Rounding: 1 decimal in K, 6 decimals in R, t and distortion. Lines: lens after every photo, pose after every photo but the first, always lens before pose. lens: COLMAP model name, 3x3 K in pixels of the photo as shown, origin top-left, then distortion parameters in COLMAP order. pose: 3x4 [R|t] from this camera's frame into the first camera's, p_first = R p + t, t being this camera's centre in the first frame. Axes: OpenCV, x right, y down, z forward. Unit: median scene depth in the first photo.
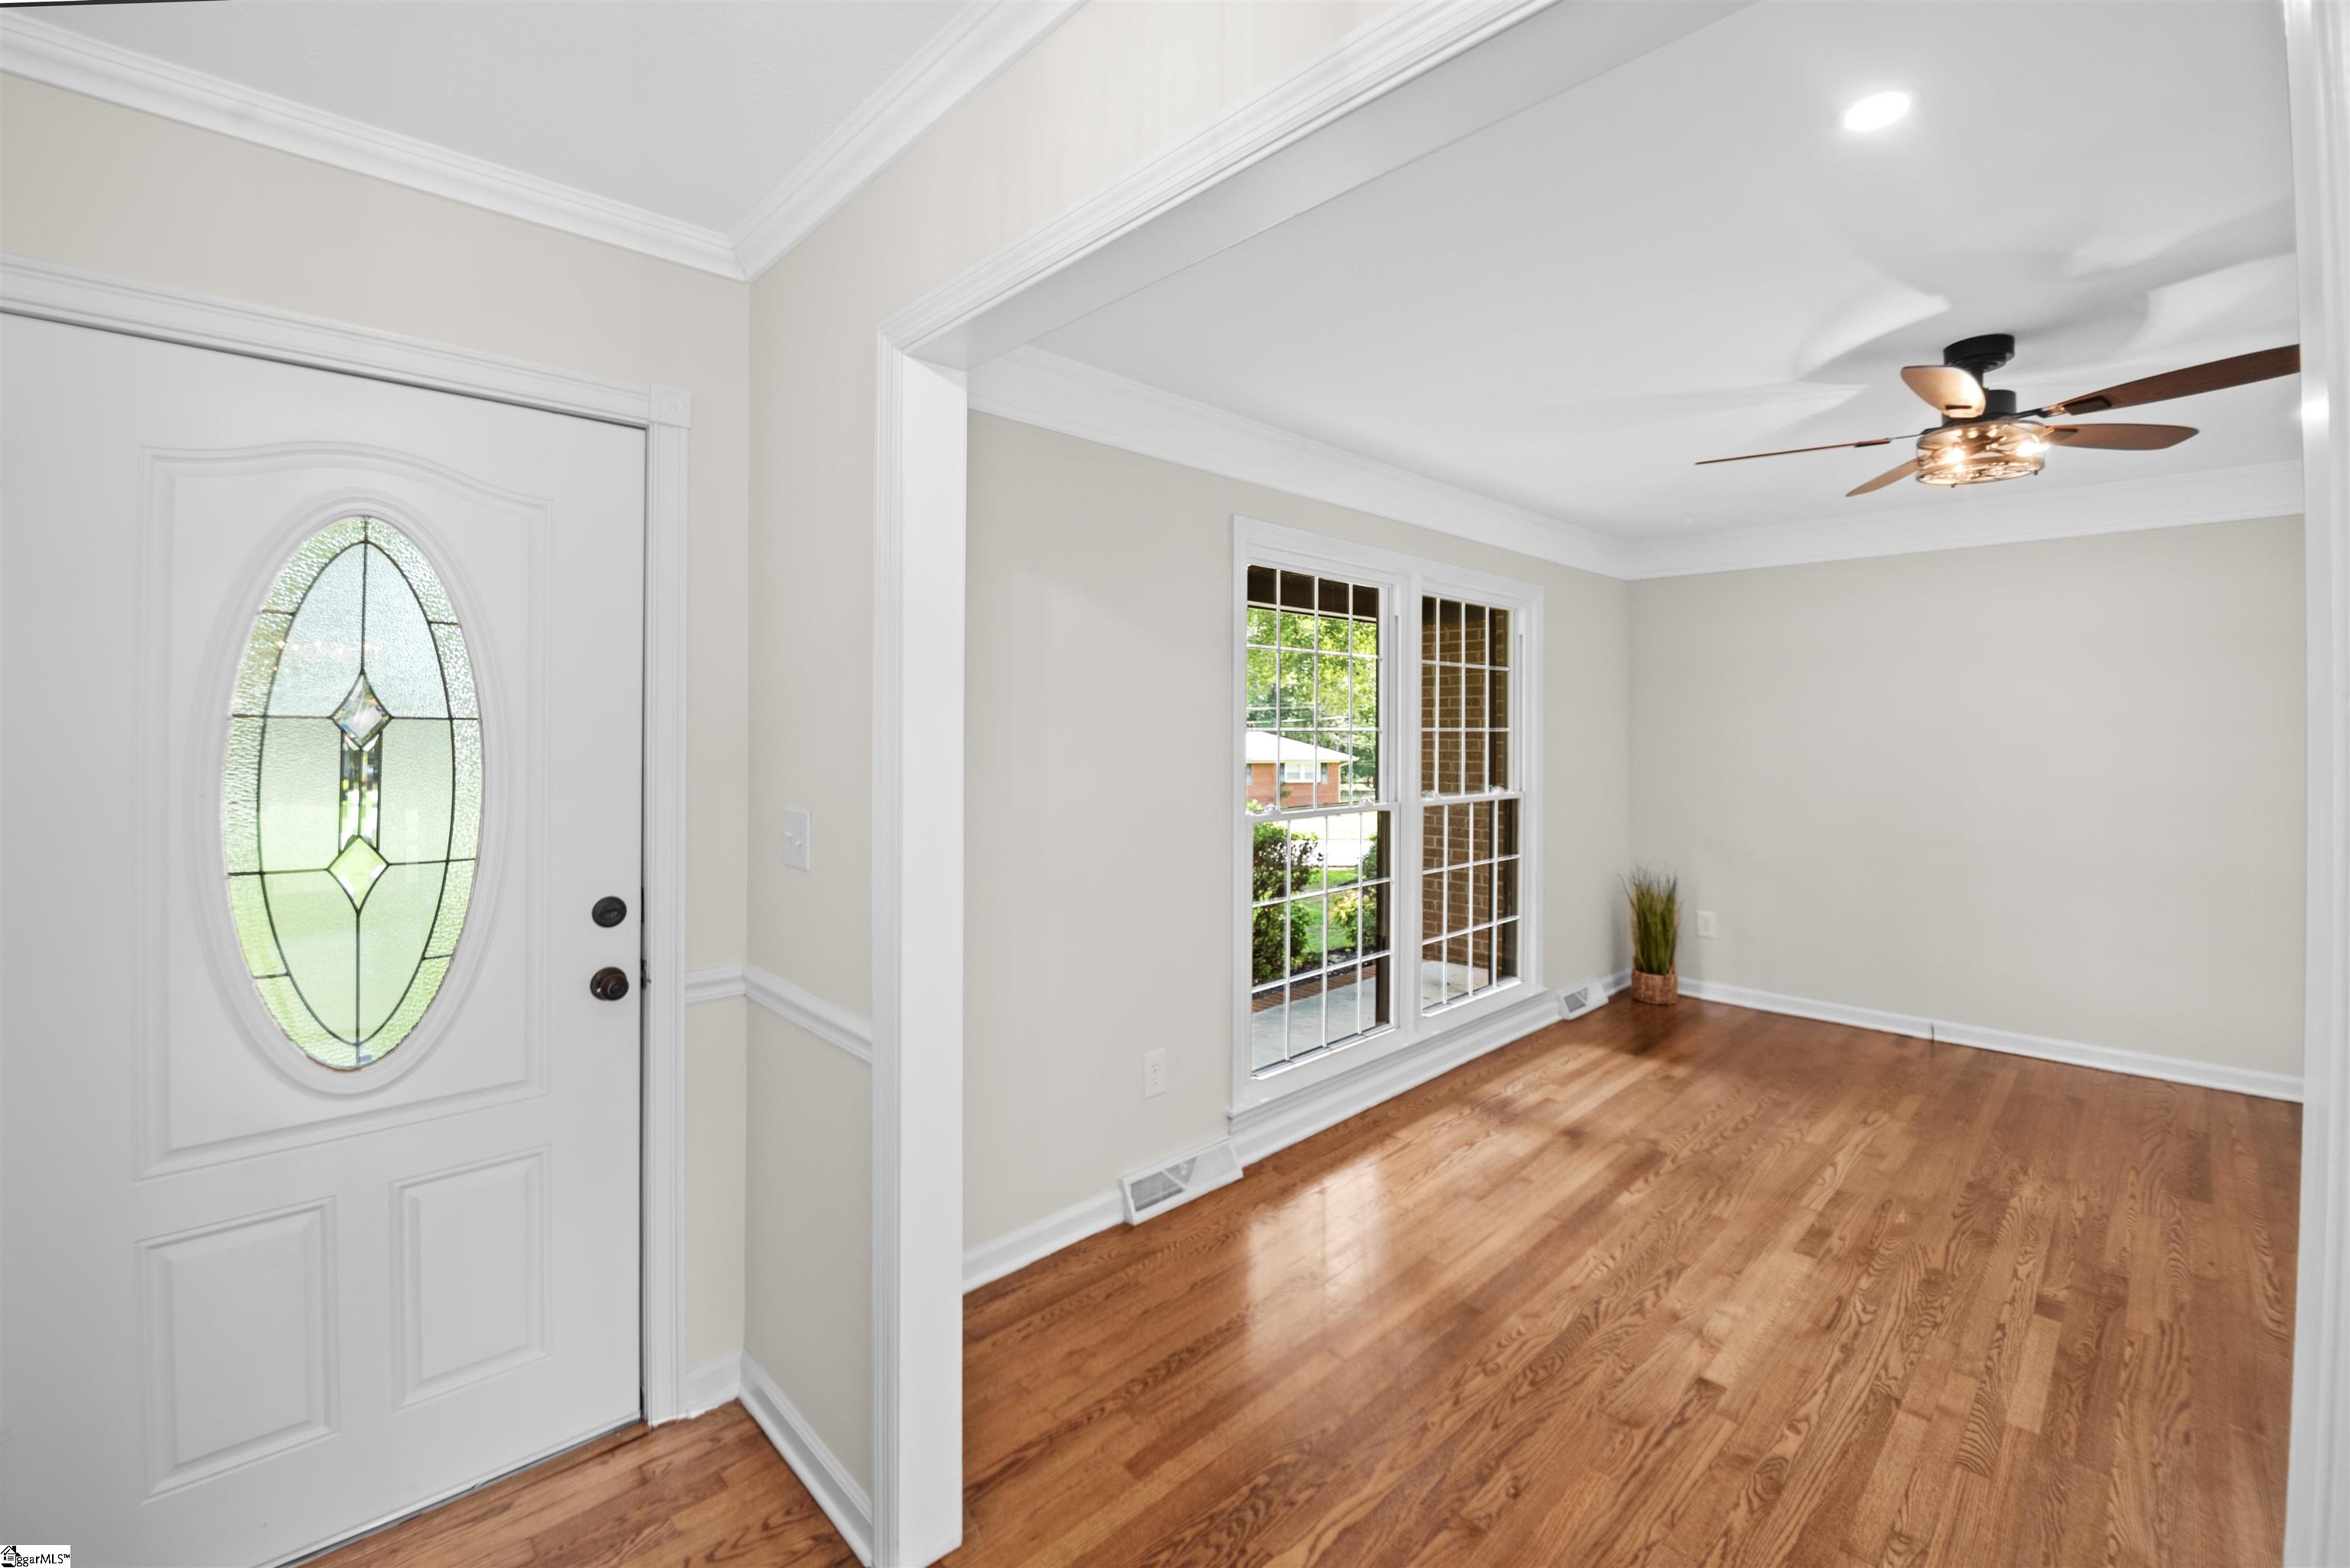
lens RADIAL K [[1016.1, 0, 1161.3], [0, 1016.1, 721.7], [0, 0, 1]] dist [0.000482, -0.012328]
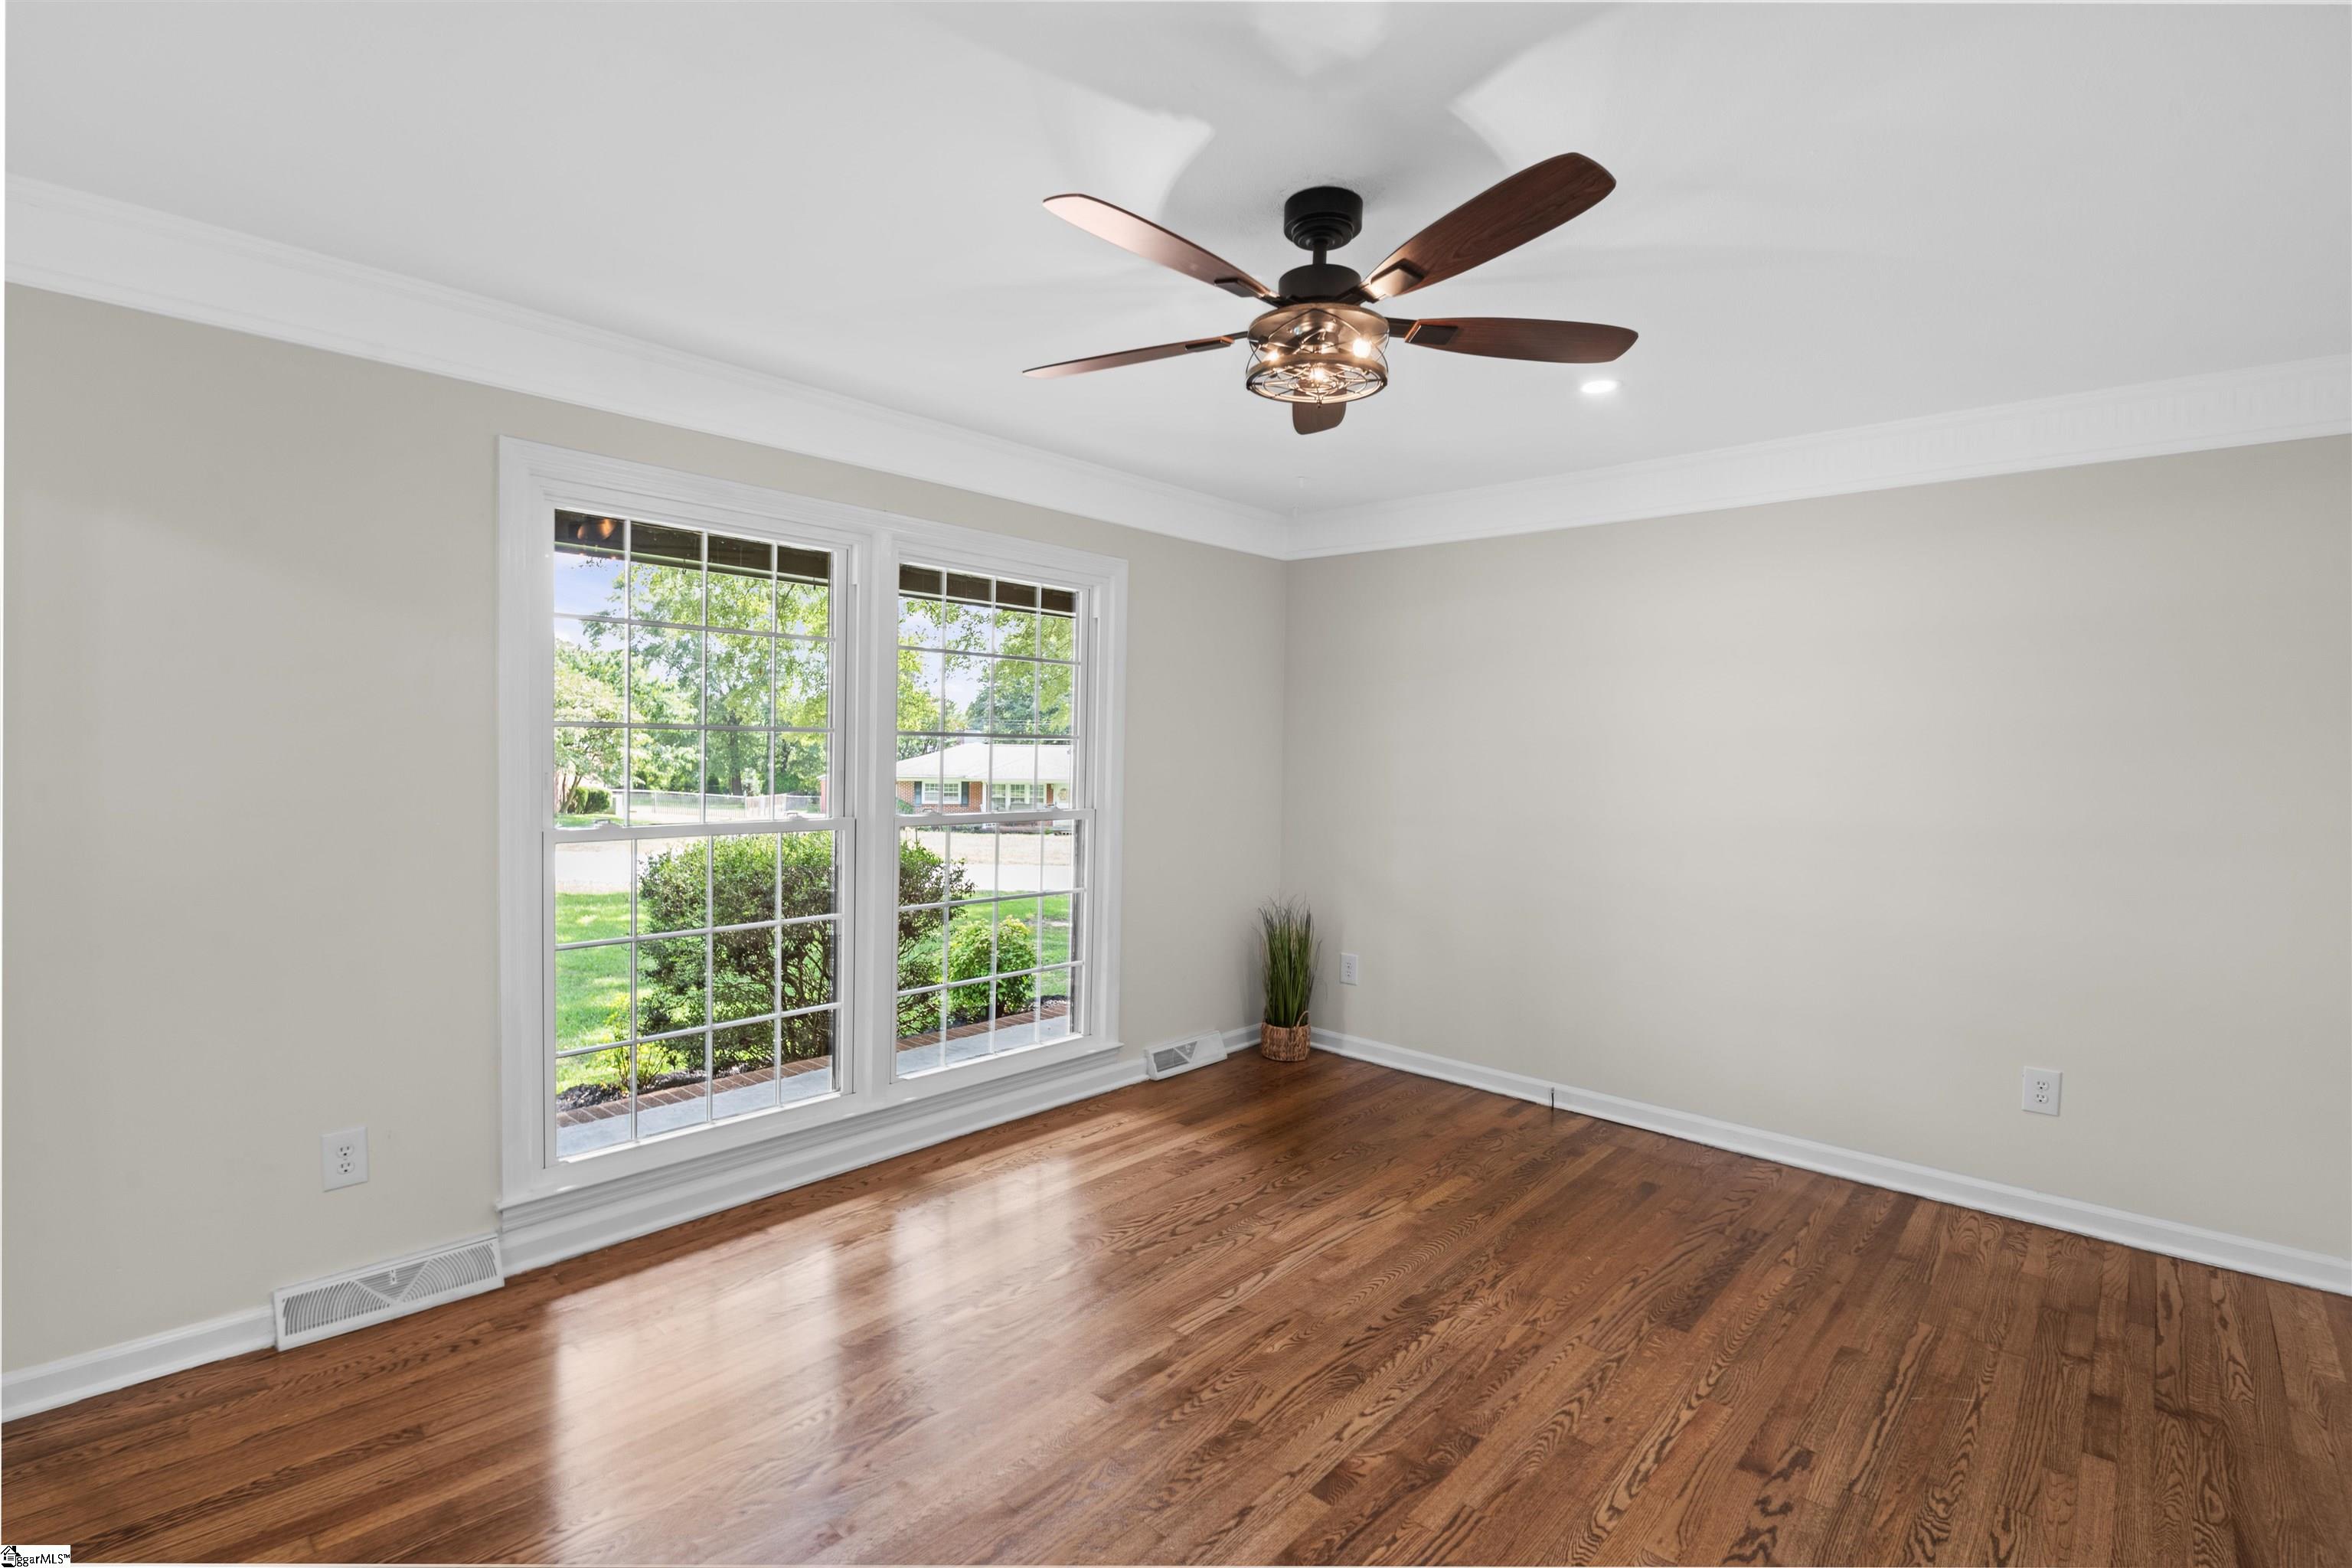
lens RADIAL K [[1090.6, 0, 1130.5], [0, 1090.6, 792.3], [0, 0, 1]] dist [-0.003465, -0.016064]
pose [[0.999492, 0.010146, 0.030217, 0.521215], [-0.011534, 0.998870, 0.046110, 0.016025], [-0.029715, -0.046435, 0.998479, 0.149431]]
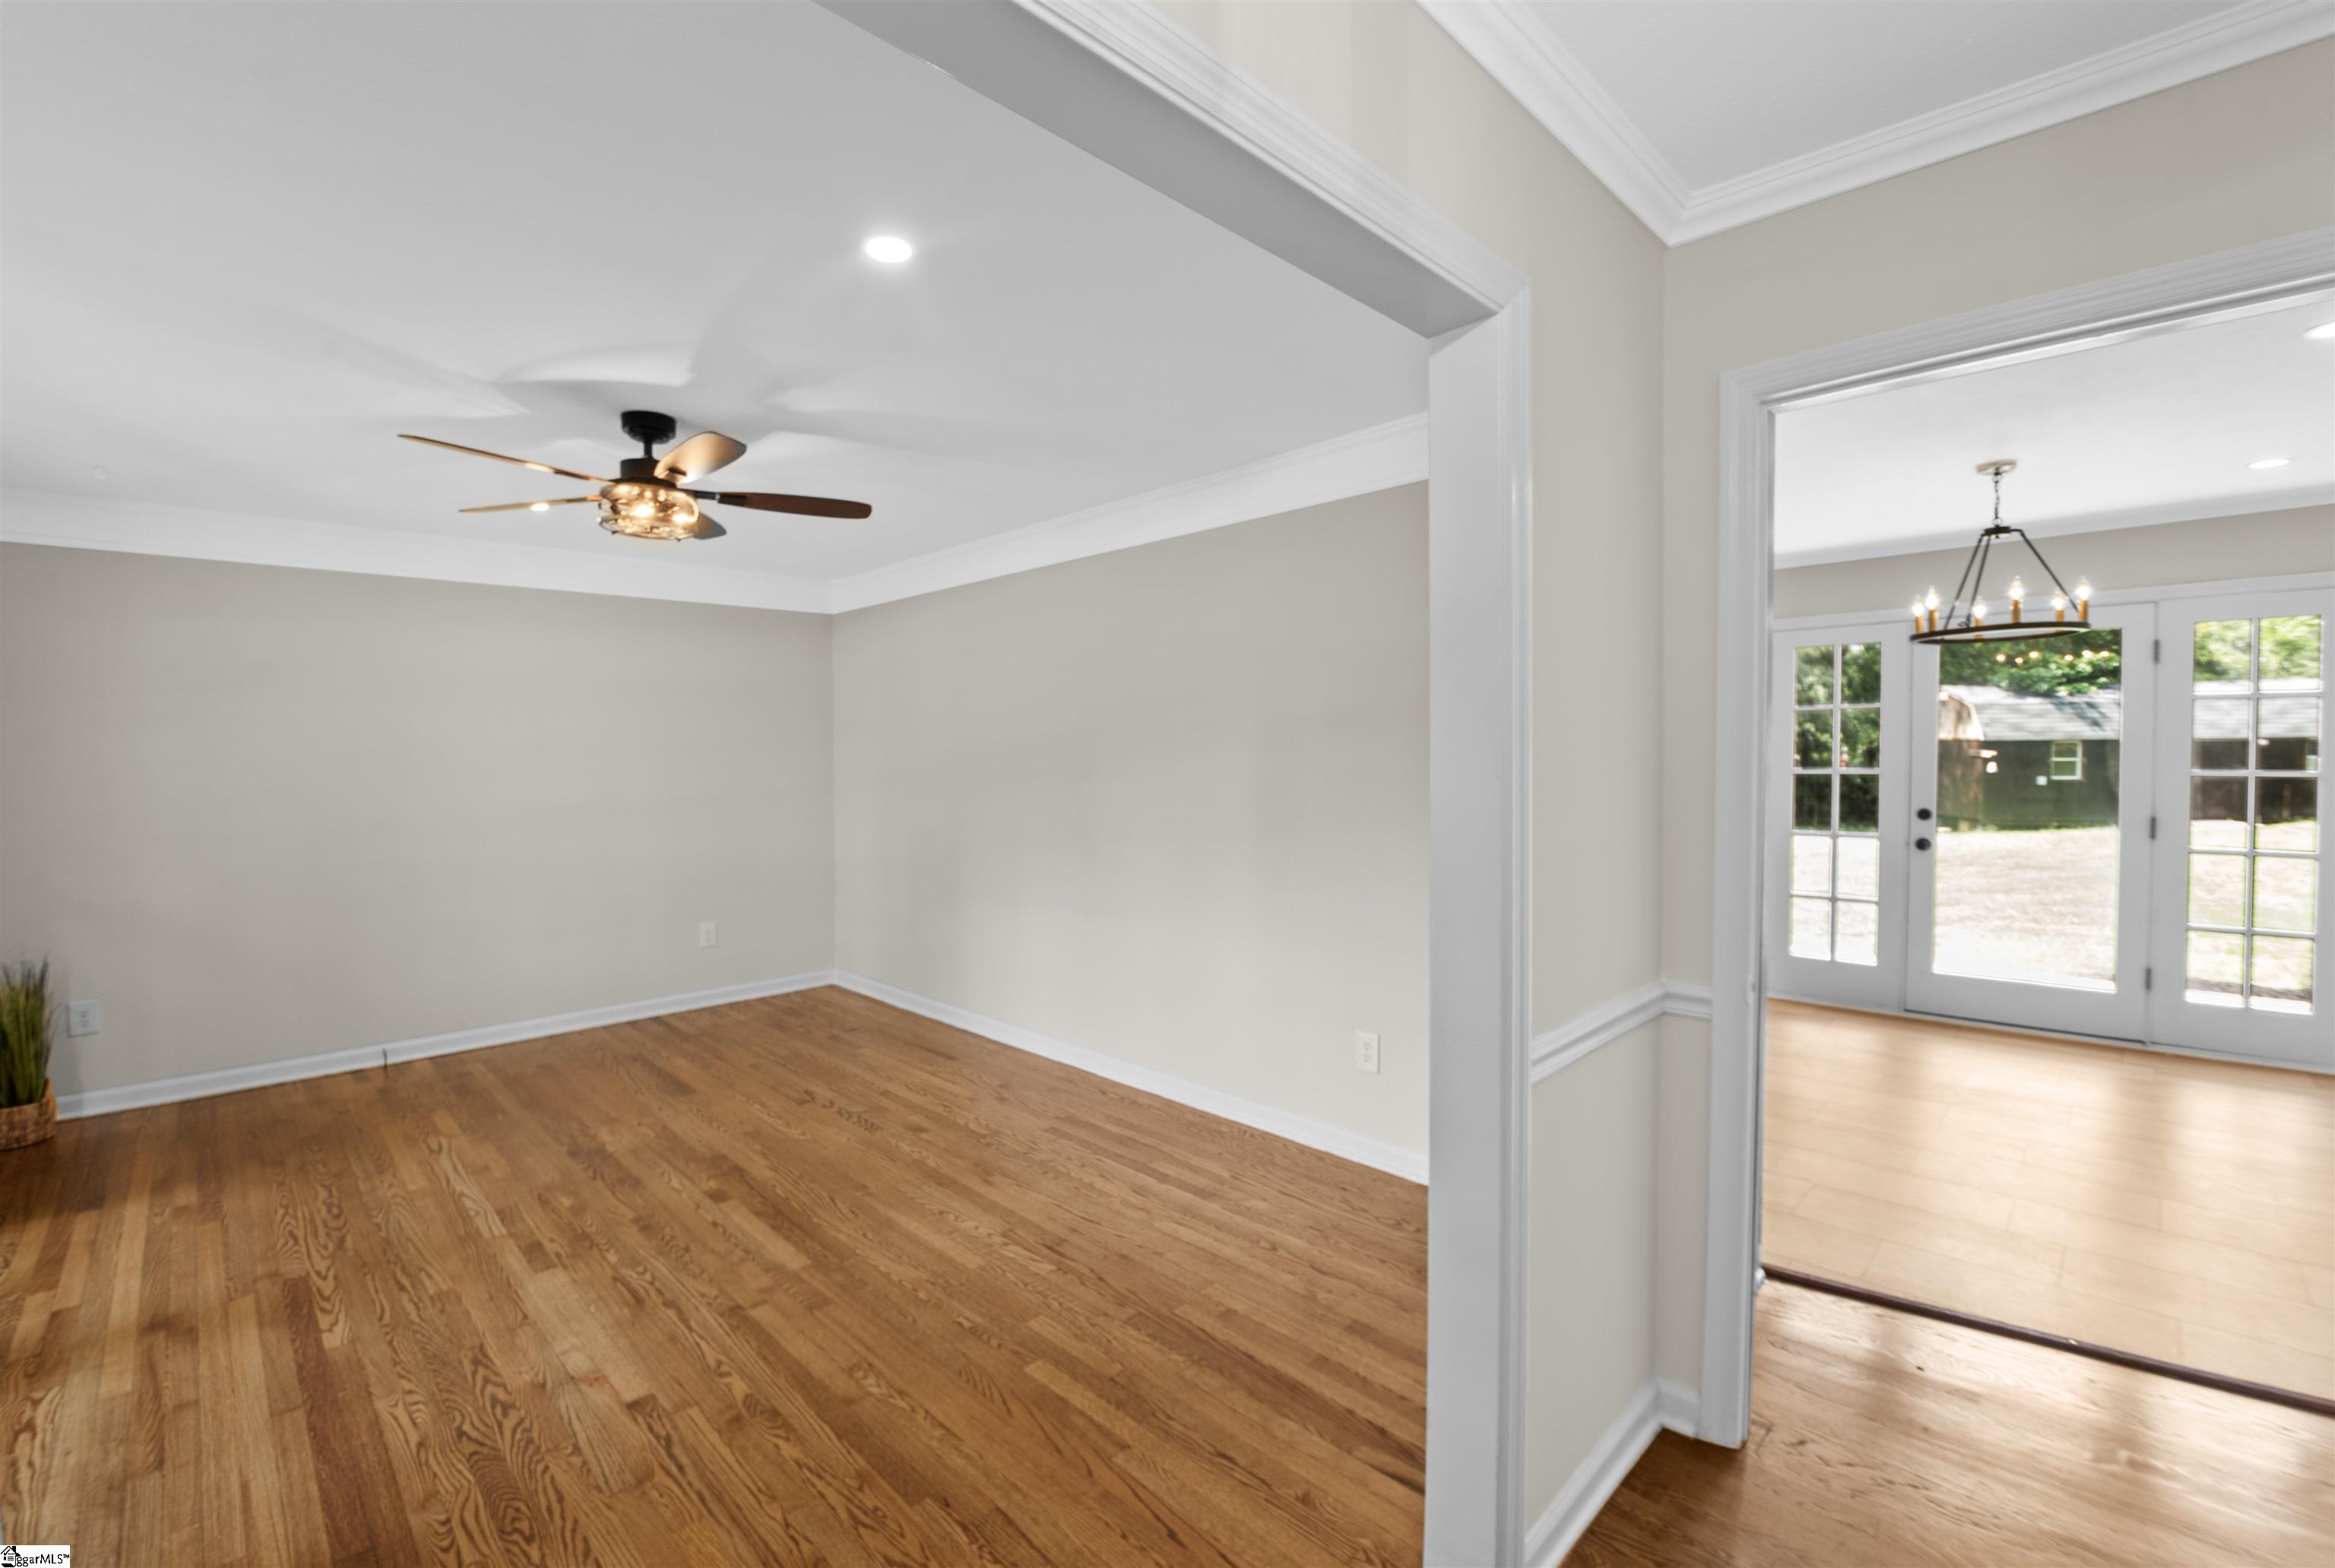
lens RADIAL K [[967.9, 0, 1167.5], [0, 967.9, 784.0], [0, 0, 1]] dist [-0.038123, 0.000211]
pose [[-0.022901, -0.033337, 0.999182, -0.249847], [0.008007, 0.999406, 0.033528, 0.013652], [-0.999706, 0.008768, -0.022621, 0.330588]]
